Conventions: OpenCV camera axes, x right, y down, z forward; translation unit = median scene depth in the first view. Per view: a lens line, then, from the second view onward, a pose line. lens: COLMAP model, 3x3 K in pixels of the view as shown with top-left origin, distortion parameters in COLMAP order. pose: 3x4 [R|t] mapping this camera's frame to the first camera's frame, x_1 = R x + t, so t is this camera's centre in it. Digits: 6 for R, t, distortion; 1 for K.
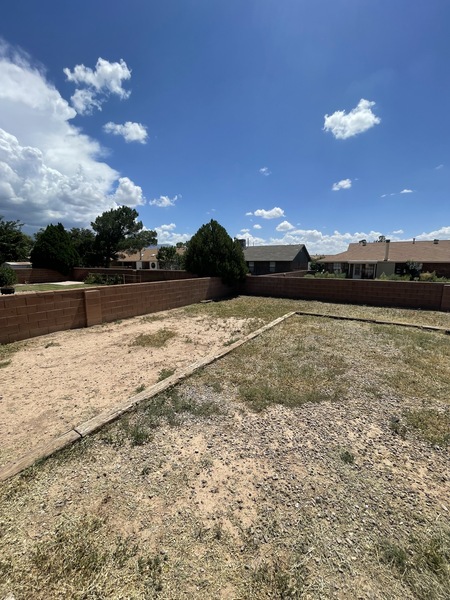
lens RADIAL K [[243.5, 0, 222.2], [0, 243.5, 298.4], [0, 0, 1]] dist [-0.002059, -0.000360]
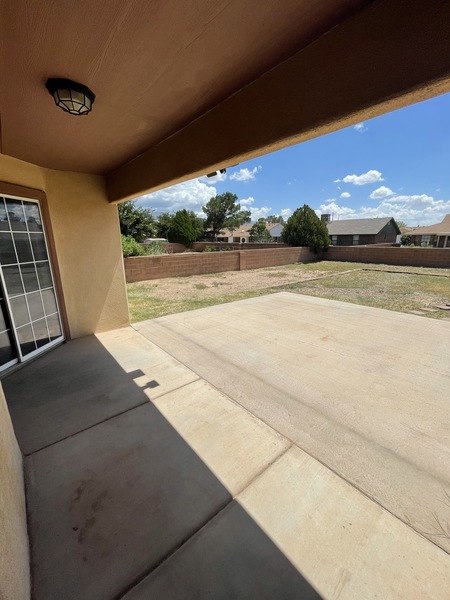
lens RADIAL K [[243.5, 0, 222.5], [0, 243.5, 297.1], [0, 0, 1]] dist [-0.002059, -0.000360]
pose [[0.953712, 0.058155, -0.295046, -0.022876], [-0.030229, 0.994693, 0.098346, 0.034522], [0.299199, -0.084874, 0.950408, -0.226079]]
